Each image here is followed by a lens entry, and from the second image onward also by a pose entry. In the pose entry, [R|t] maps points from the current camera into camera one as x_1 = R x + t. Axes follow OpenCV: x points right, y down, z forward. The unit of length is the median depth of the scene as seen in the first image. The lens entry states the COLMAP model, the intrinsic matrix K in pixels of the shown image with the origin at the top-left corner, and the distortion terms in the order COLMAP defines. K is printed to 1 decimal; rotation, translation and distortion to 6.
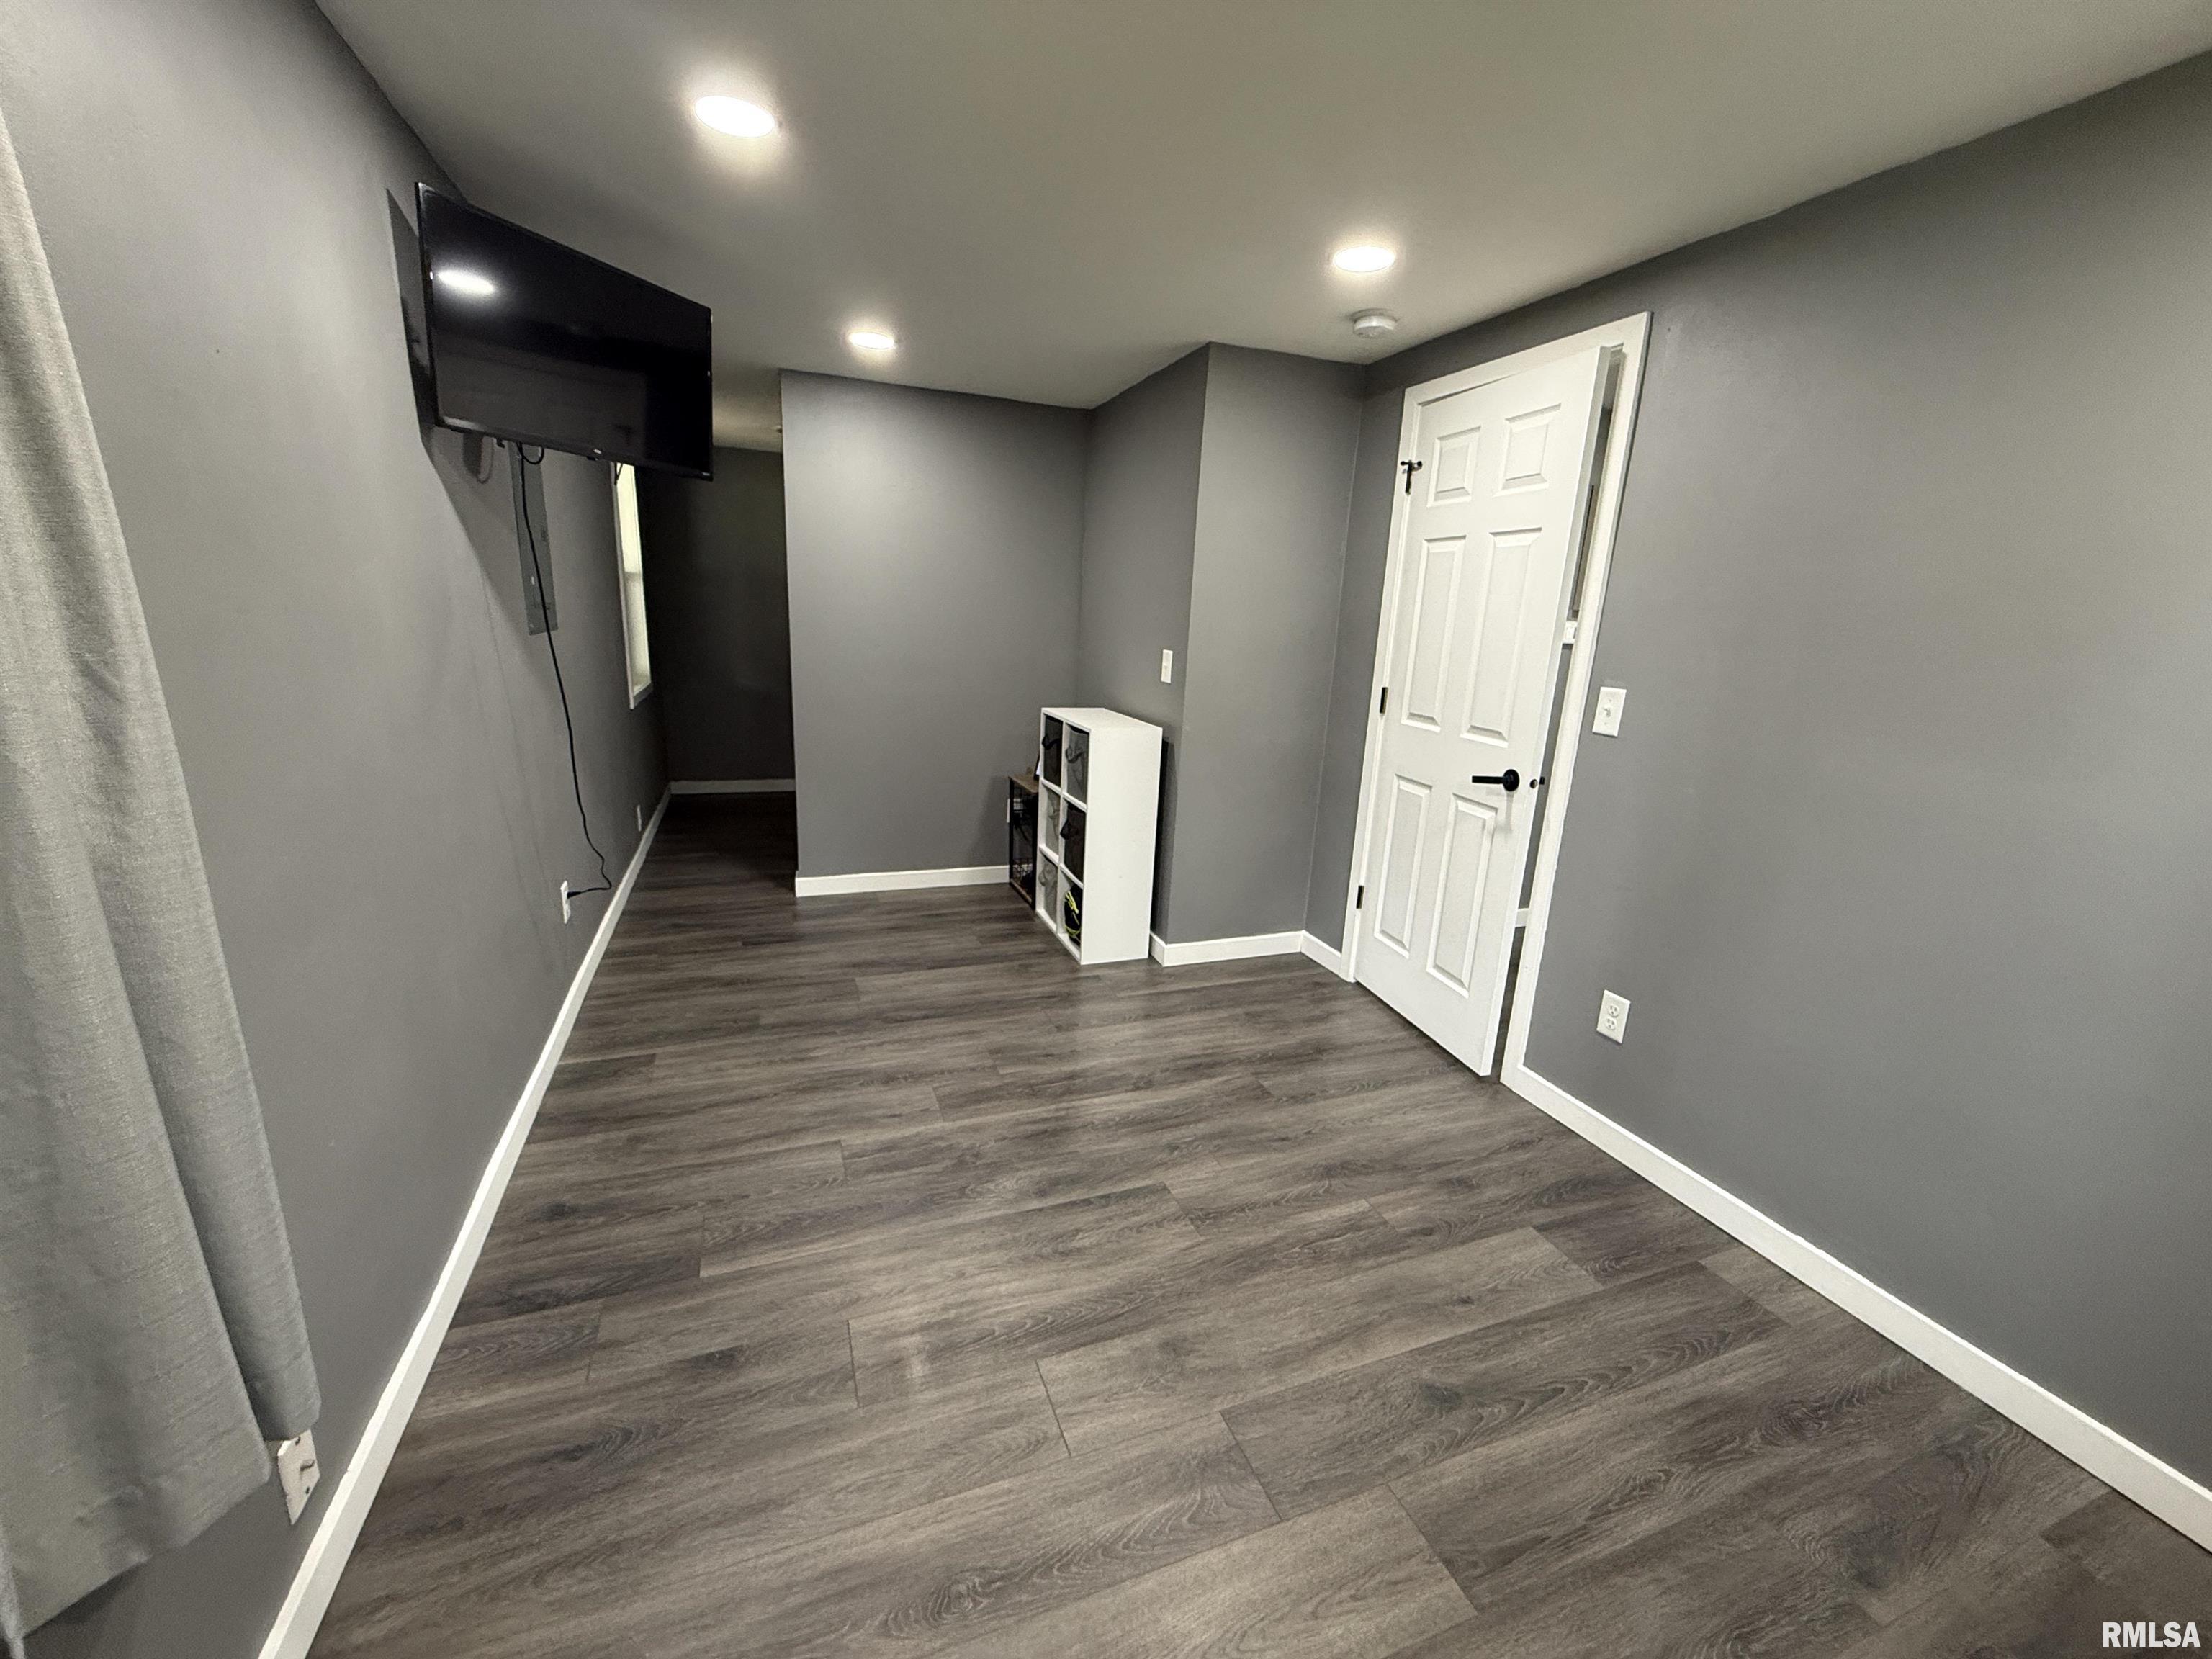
lens RADIAL K [[879.0, 0, 1100.0], [0, 879.0, 823.8], [0, 0, 1]] dist [0.001529, -0.000266]
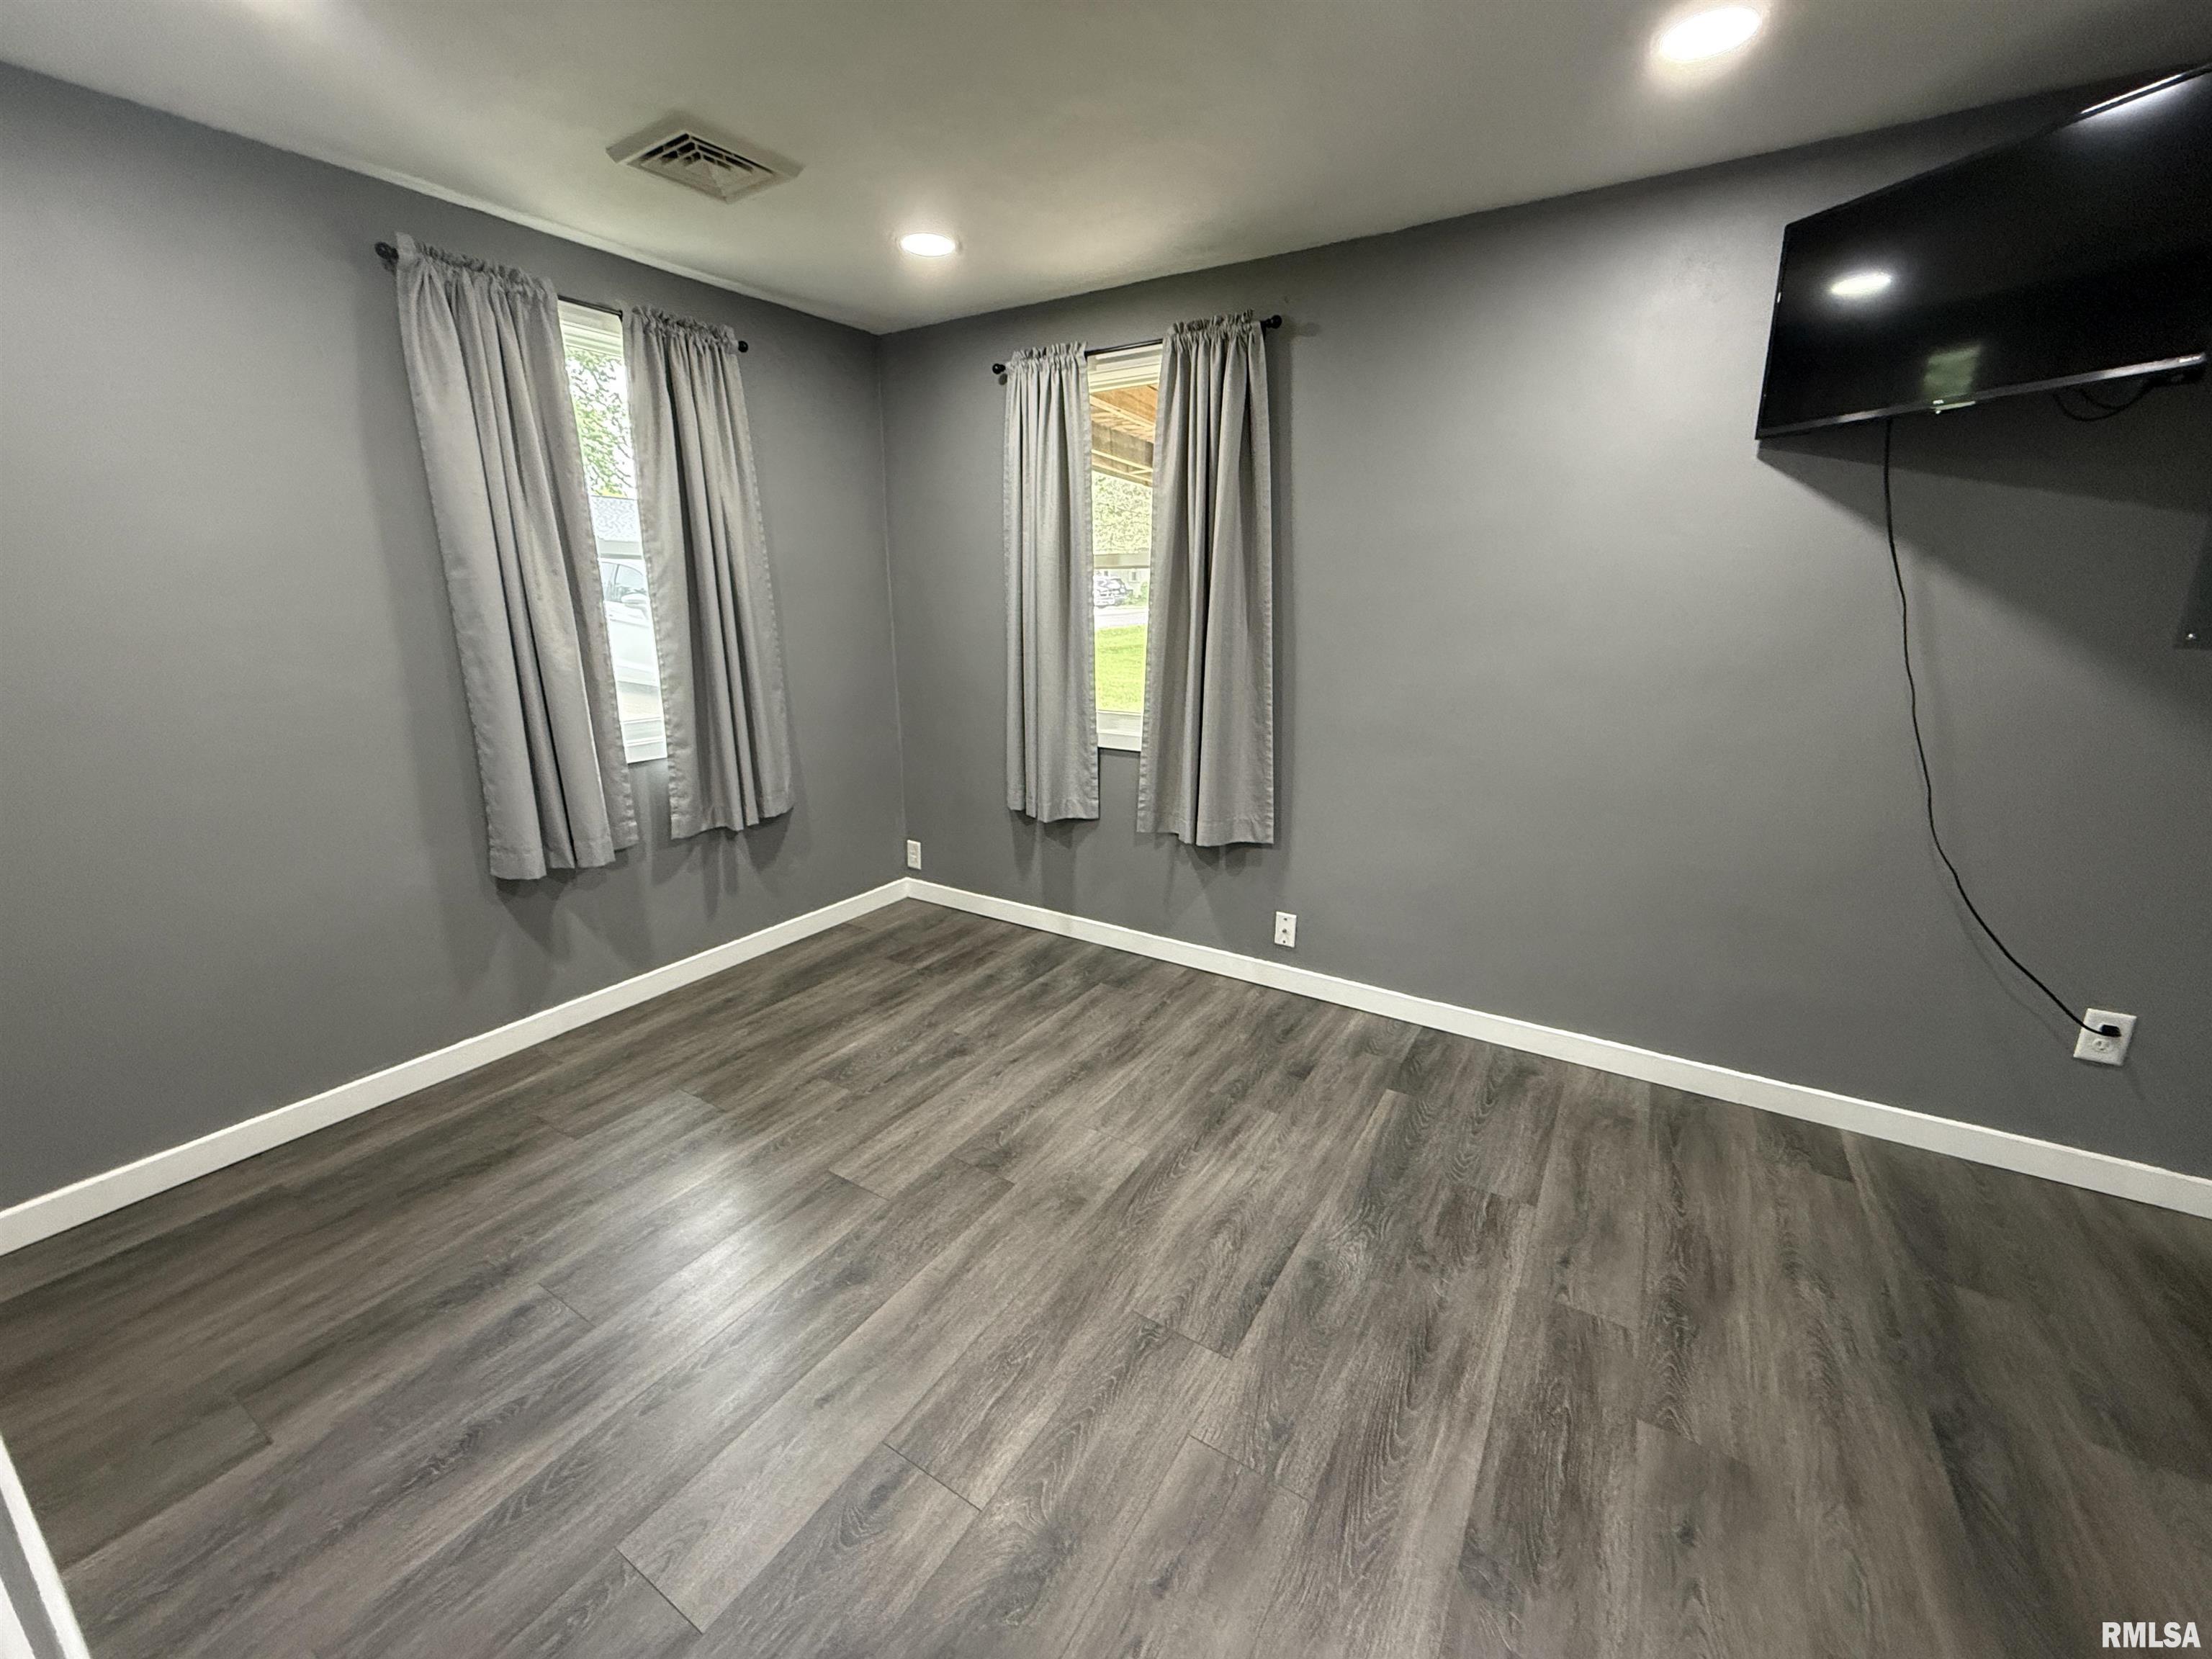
lens RADIAL K [[879.0, 0, 1100.0], [0, 879.0, 823.8], [0, 0, 1]] dist [0.001529, -0.000266]
pose [[-0.797017, 0.106889, -0.594423, 0.559158], [-0.180942, 0.896747, 0.403864, -0.267679], [0.576216, 0.429442, -0.695381, 1.296195]]
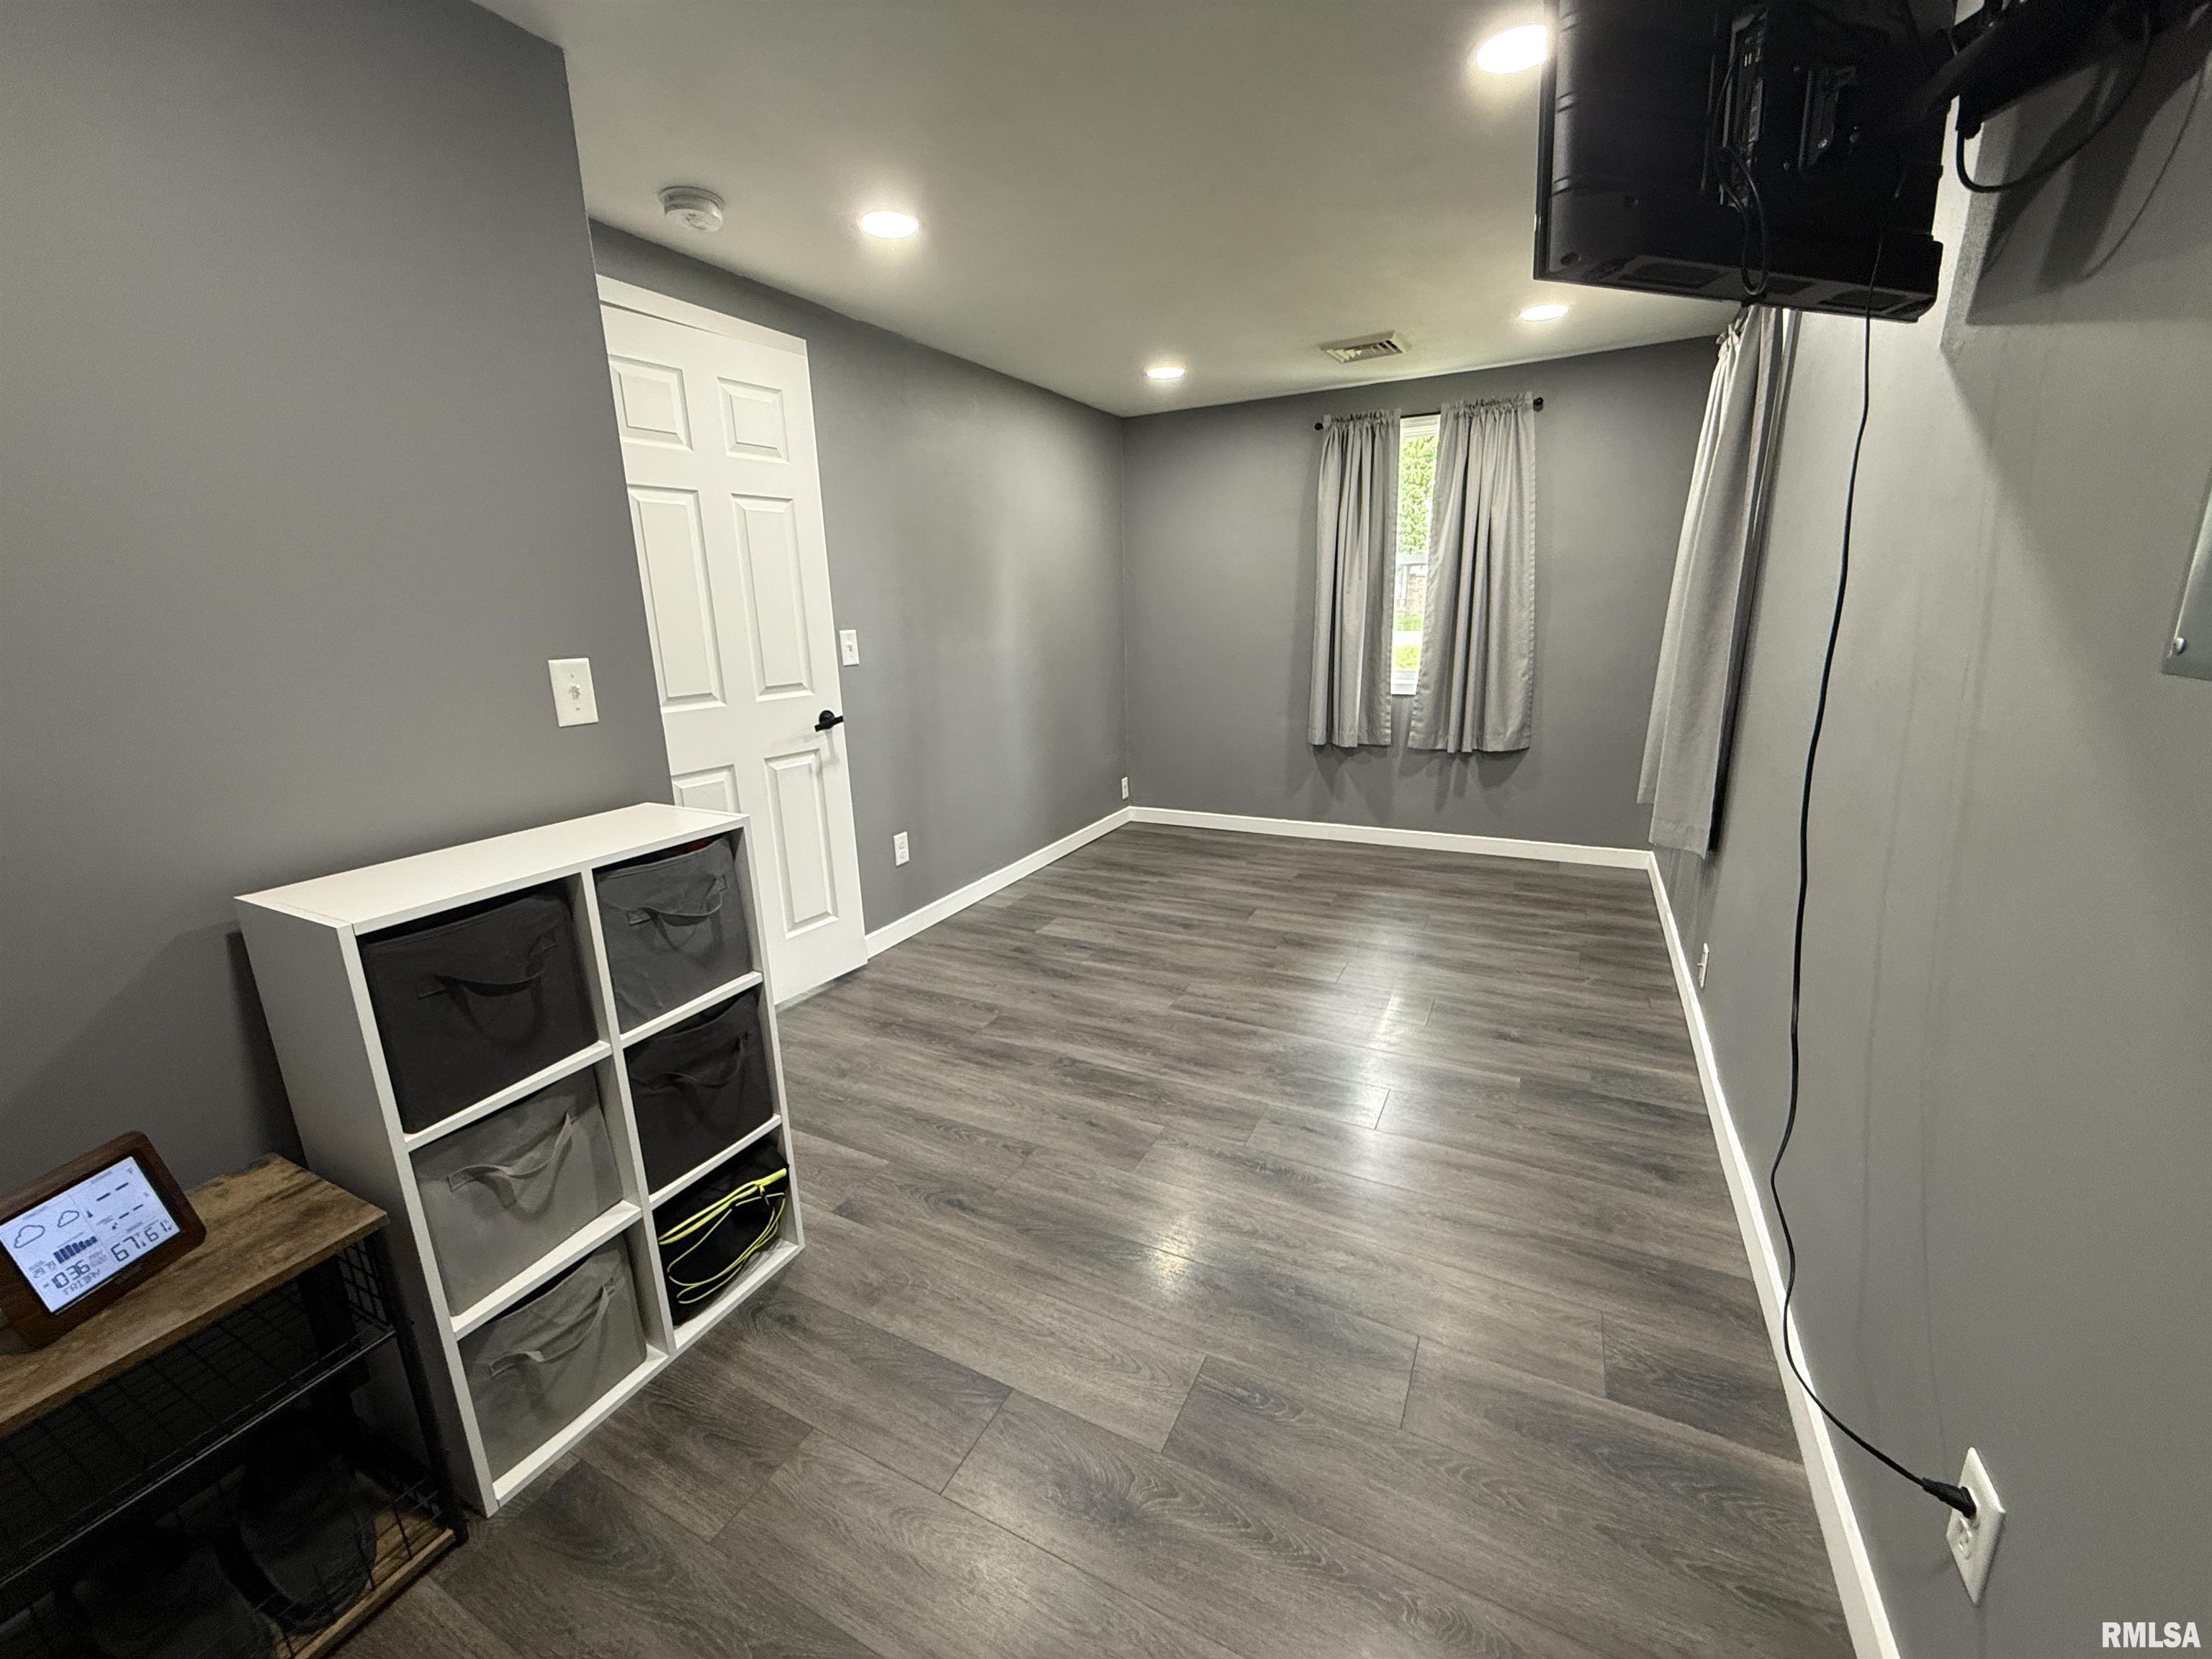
lens RADIAL K [[879.0, 0, 1100.0], [0, 879.0, 823.8], [0, 0, 1]] dist [0.001529, -0.000266]
pose [[-0.668264, -0.207535, 0.714390, -0.776011], [0.176250, 0.888791, 0.423069, -0.434234], [-0.722745, 0.408632, -0.557369, 1.761318]]
